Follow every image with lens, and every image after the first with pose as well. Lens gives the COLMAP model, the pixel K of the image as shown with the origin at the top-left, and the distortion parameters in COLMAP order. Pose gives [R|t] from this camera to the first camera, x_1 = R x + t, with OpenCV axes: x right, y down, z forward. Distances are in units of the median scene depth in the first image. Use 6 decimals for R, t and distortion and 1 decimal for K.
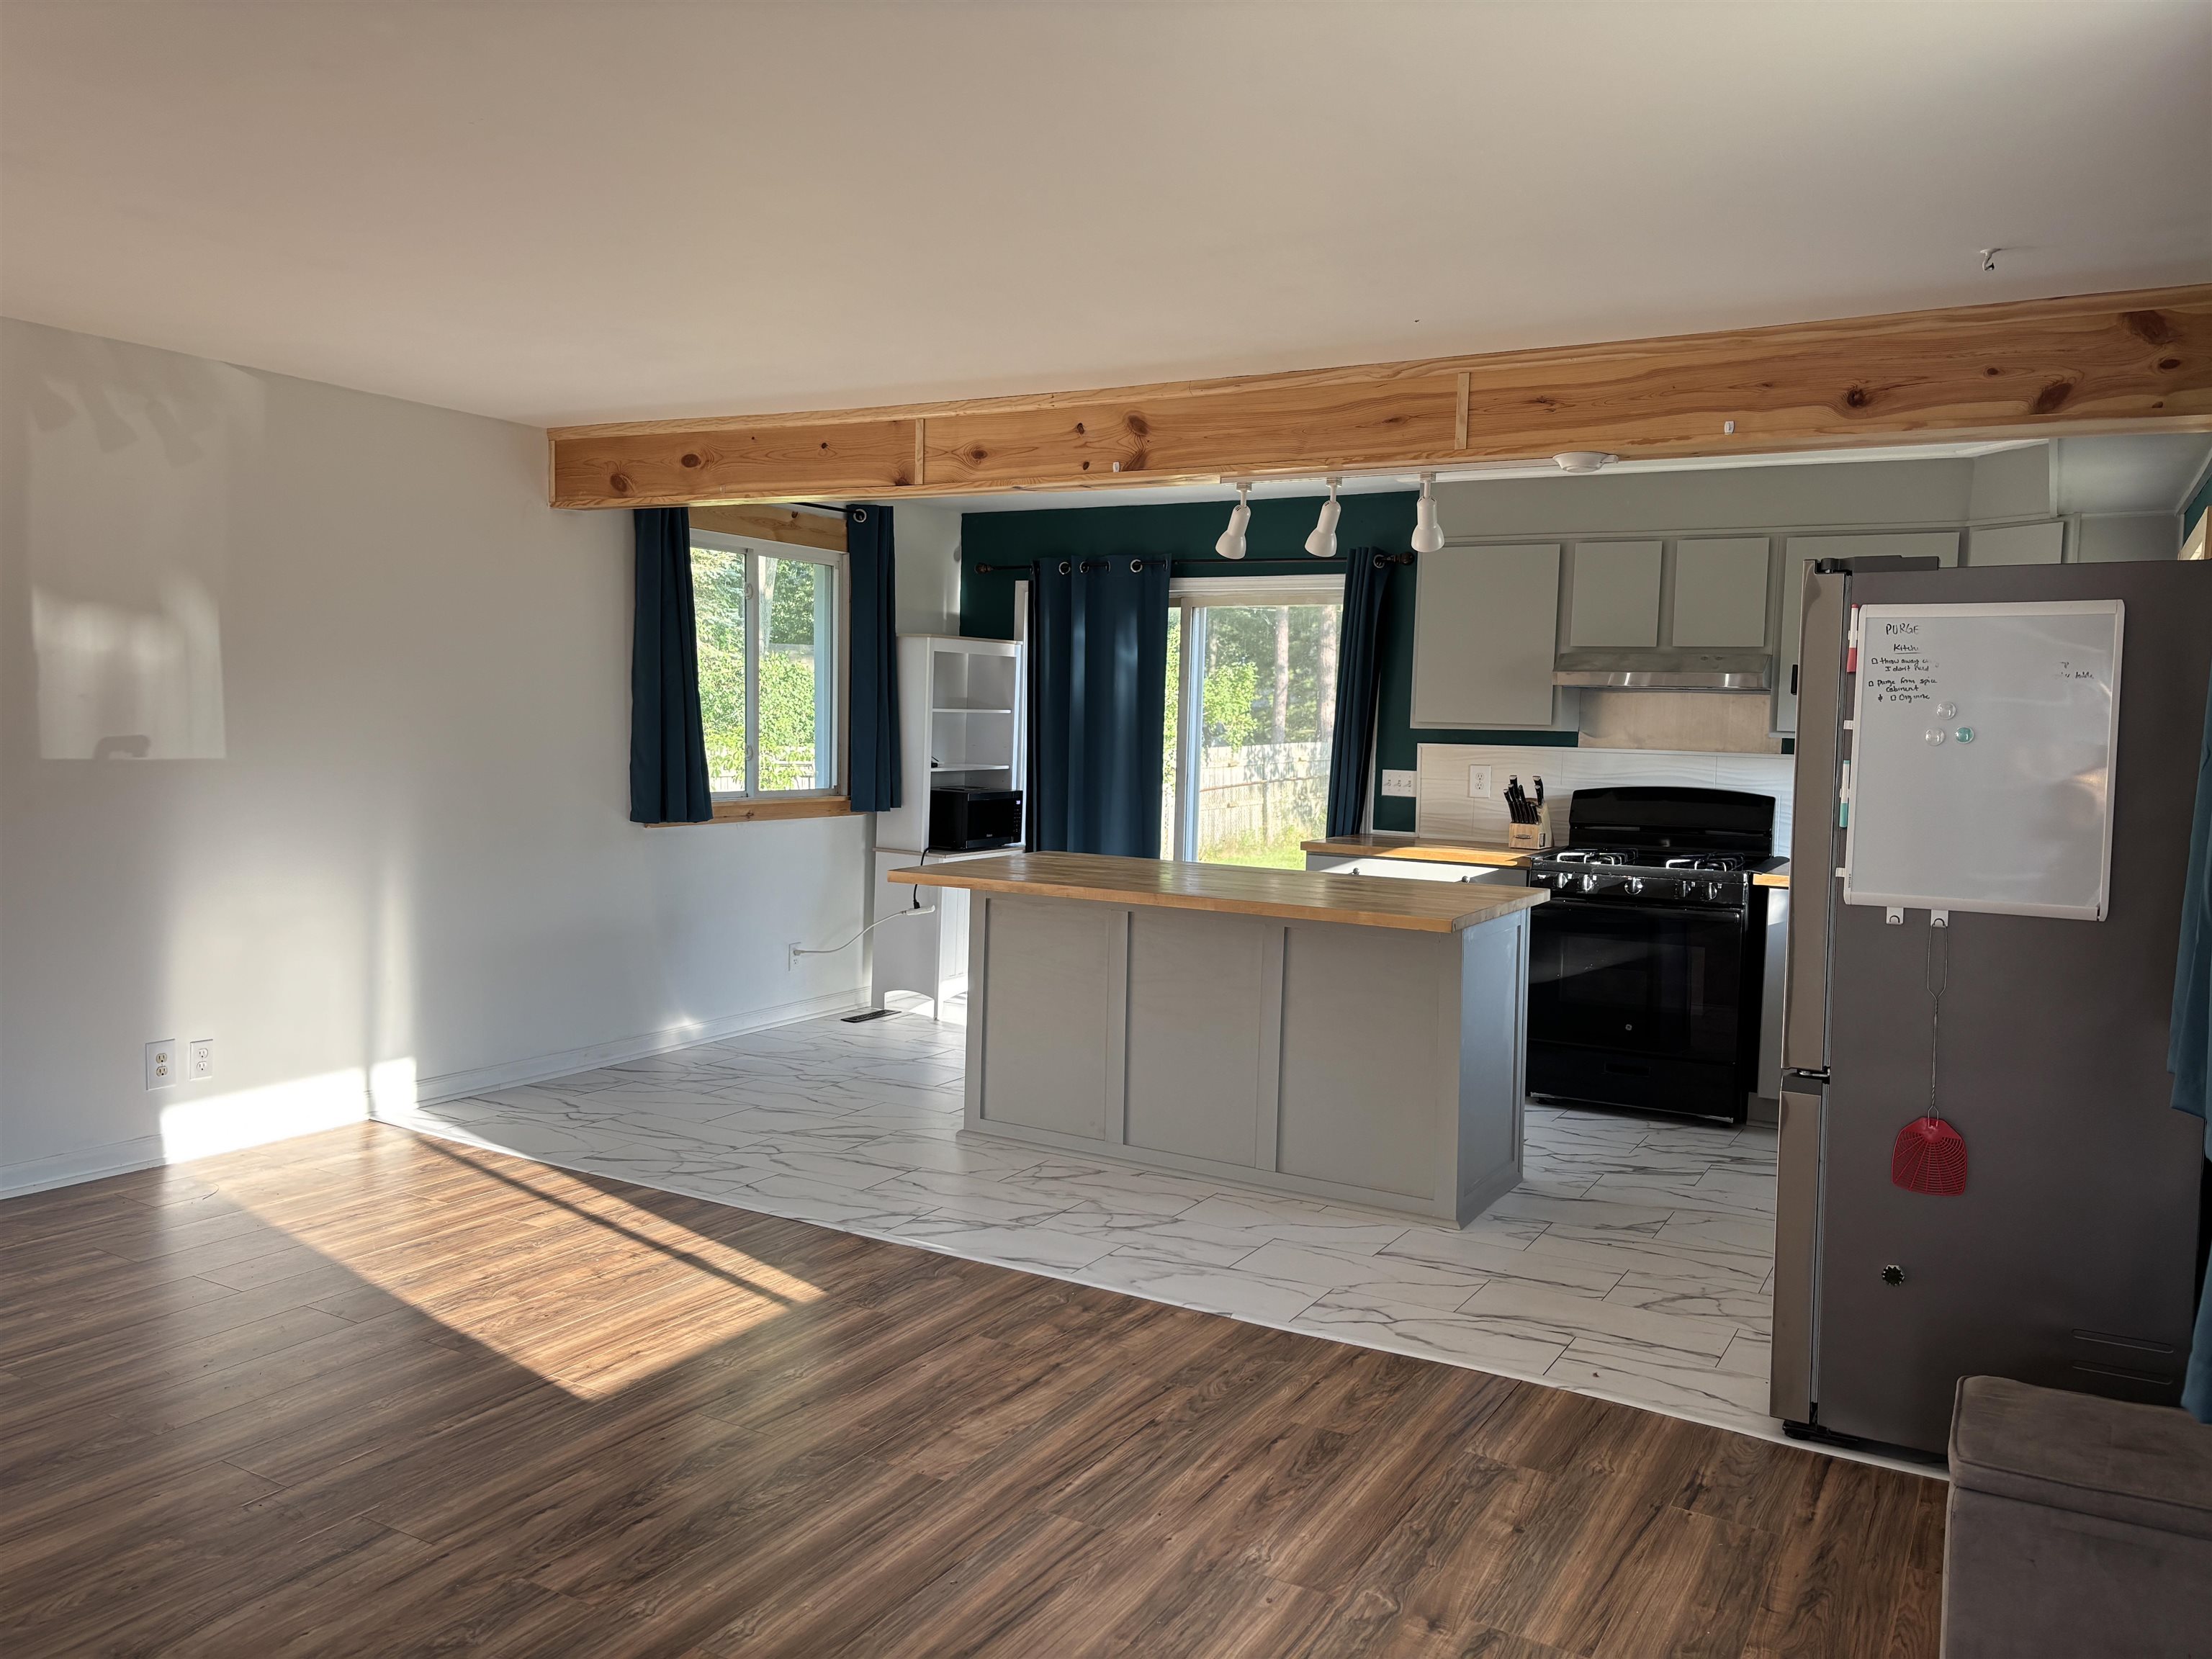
lens RADIAL K [[1677.4, 0, 1109.4], [0, 1677.4, 831.2], [0, 0, 1]] dist [0.045896, -0.058388]
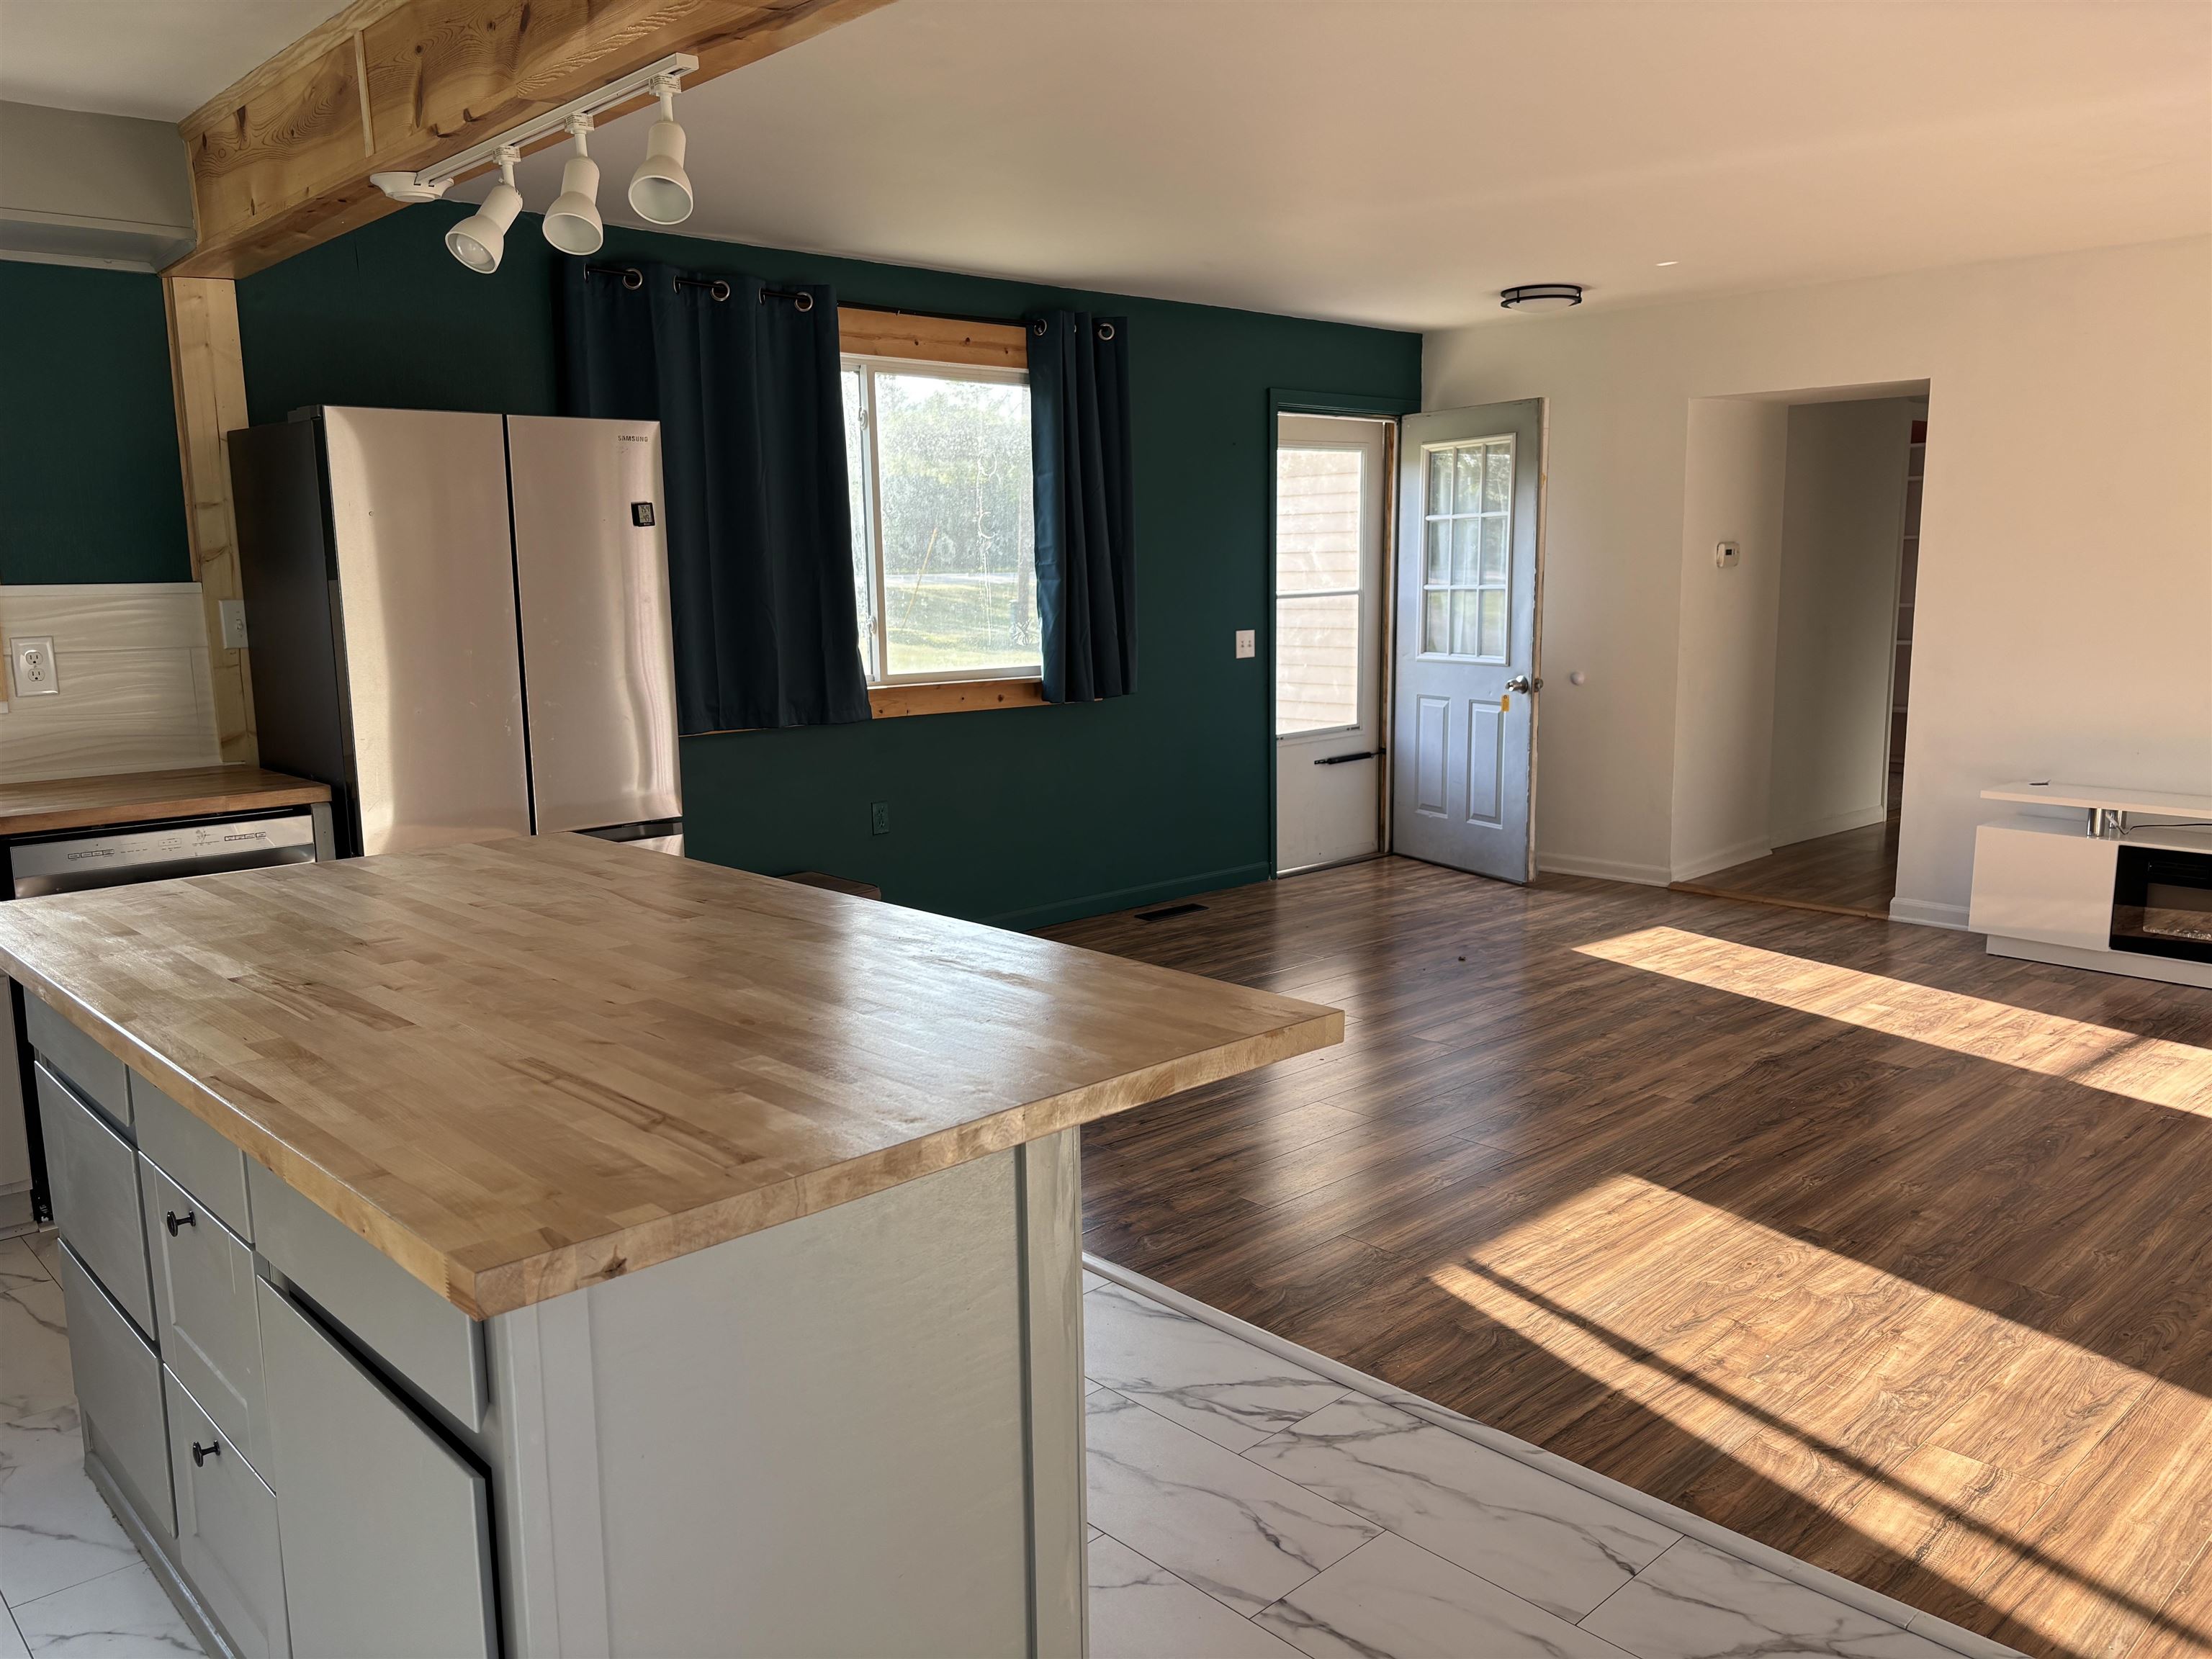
lens RADIAL K [[1677.4, 0, 1109.4], [0, 1677.4, 832.1], [0, 0, 1]] dist [0.045896, -0.058388]
pose [[-0.956625, -0.056443, 0.285803, -0.157278], [0.013238, 0.971616, 0.236194, -0.081279], [-0.291022, 0.229732, -0.928725, 1.132039]]
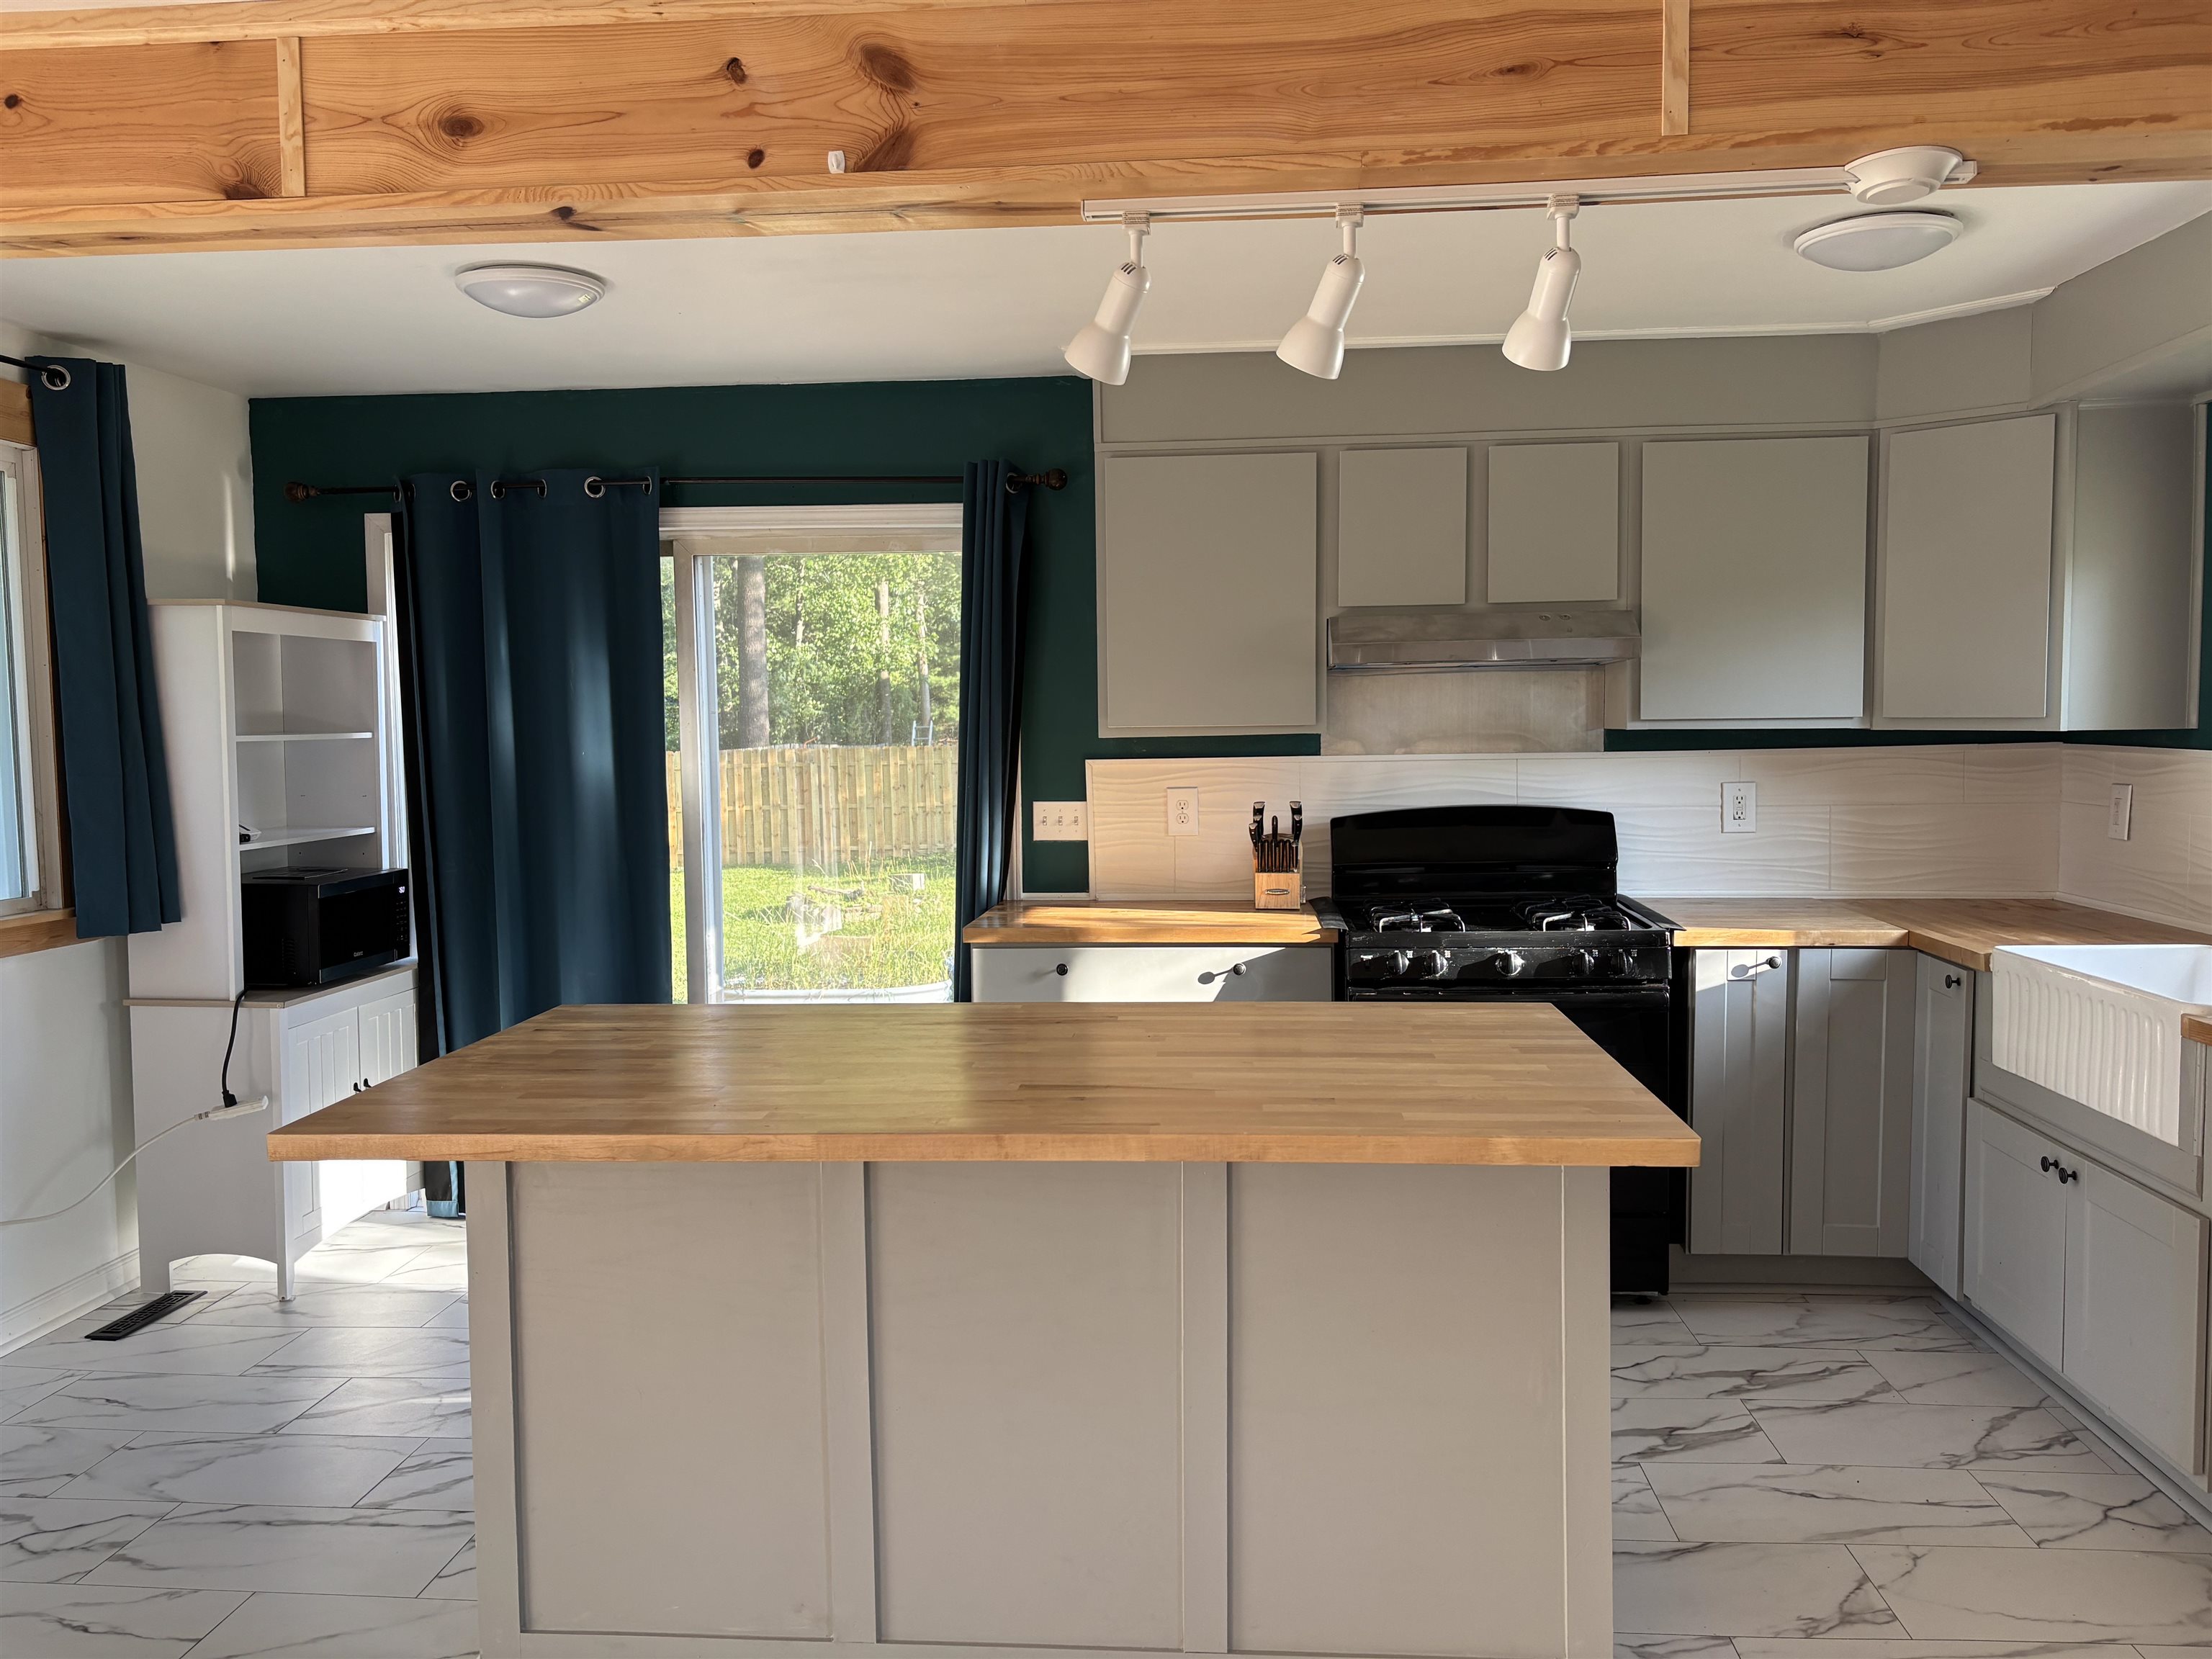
lens RADIAL K [[1677.4, 0, 1125.1], [0, 1677.4, 829.6], [0, 0, 1]] dist [0.045896, -0.058388]
pose [[0.901037, -0.065904, 0.428705, -0.098089], [0.067222, 0.997665, 0.012083, -0.035693], [-0.428501, 0.017931, 0.903364, 0.450013]]
